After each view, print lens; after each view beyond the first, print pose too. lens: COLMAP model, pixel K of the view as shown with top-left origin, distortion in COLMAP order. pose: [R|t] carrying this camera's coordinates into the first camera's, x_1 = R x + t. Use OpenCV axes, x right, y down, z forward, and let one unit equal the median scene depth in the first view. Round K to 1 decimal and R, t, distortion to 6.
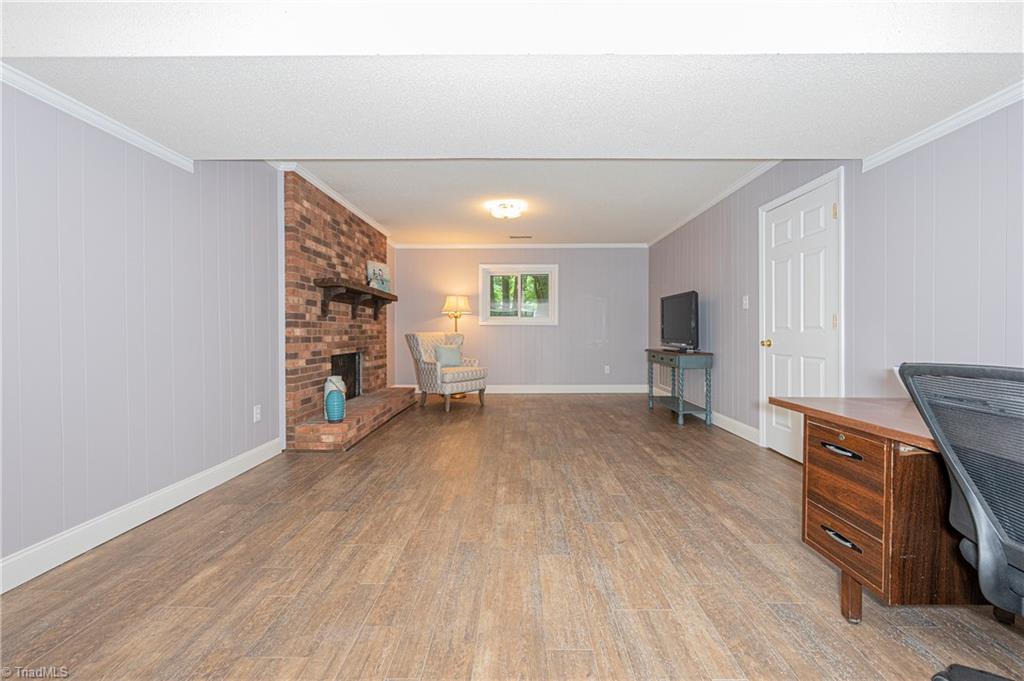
lens RADIAL K [[407.0, 0, 504.4], [0, 407.0, 335.5], [0, 0, 1]] dist [-0.007011, 0.000438]
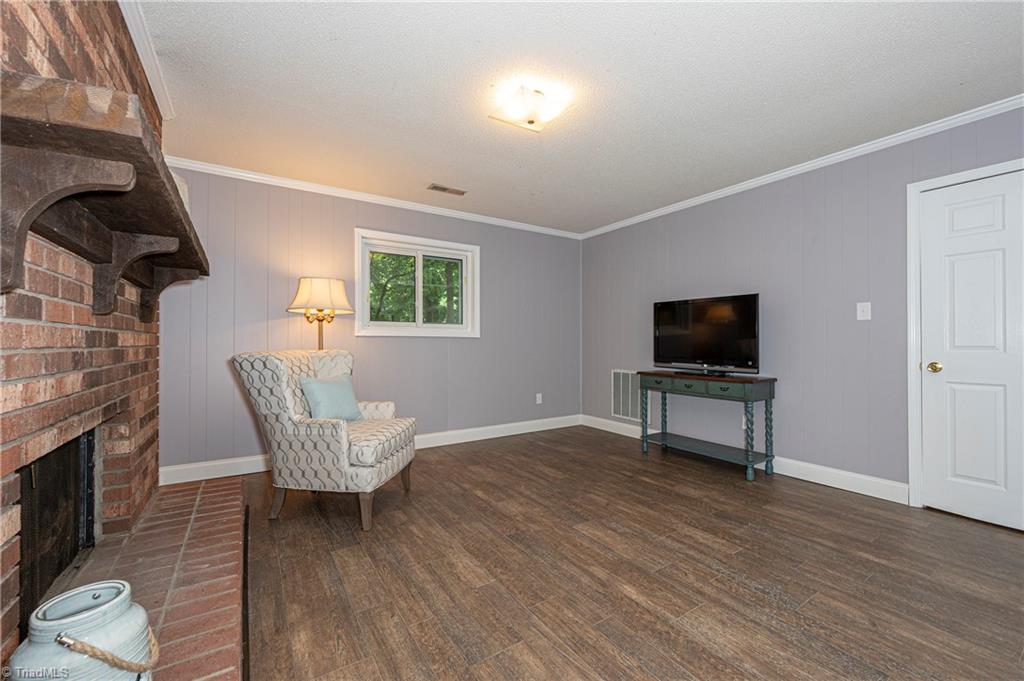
lens RADIAL K [[407.0, 0, 497.6], [0, 407.0, 341.3], [0, 0, 1]] dist [-0.007011, 0.000438]
pose [[0.825190, 0.002453, 0.564849, -0.266437], [0.003558, 0.999948, -0.009541, -0.014959], [-0.564843, 0.009883, 0.825139, 0.532304]]
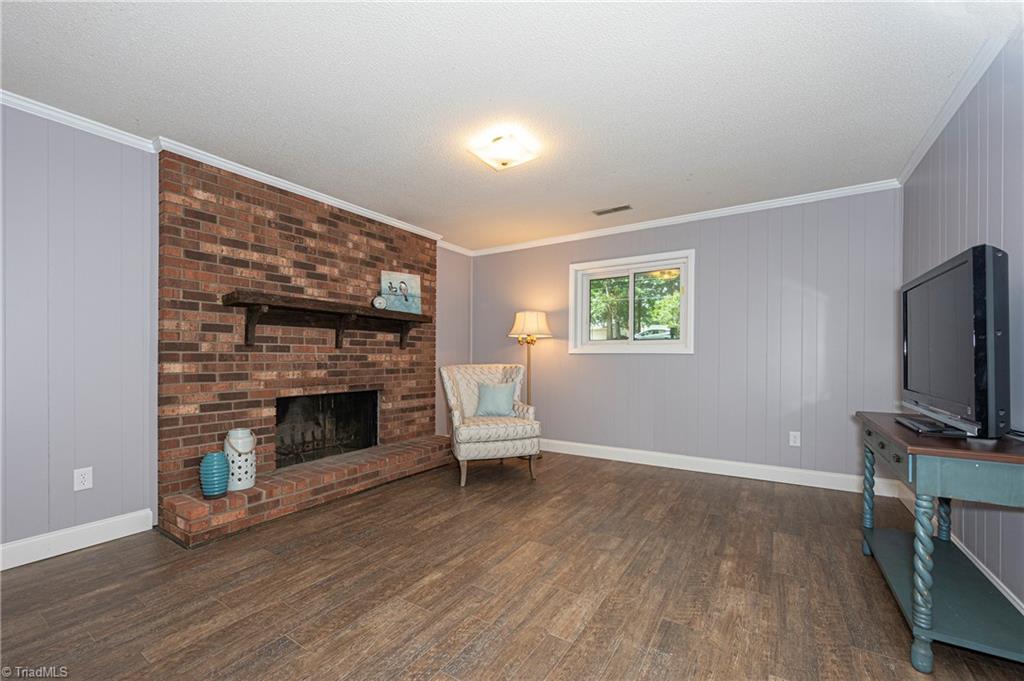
lens RADIAL K [[422.0, 0, 533.6], [0, 422.0, 356.8], [0, 0, 1]] dist [0.002311, -0.000832]
pose [[0.866319, -0.001829, -0.499488, 0.297202], [-0.004125, 0.999933, -0.010817, -0.015522], [0.499474, 0.011431, 0.866253, 0.447121]]
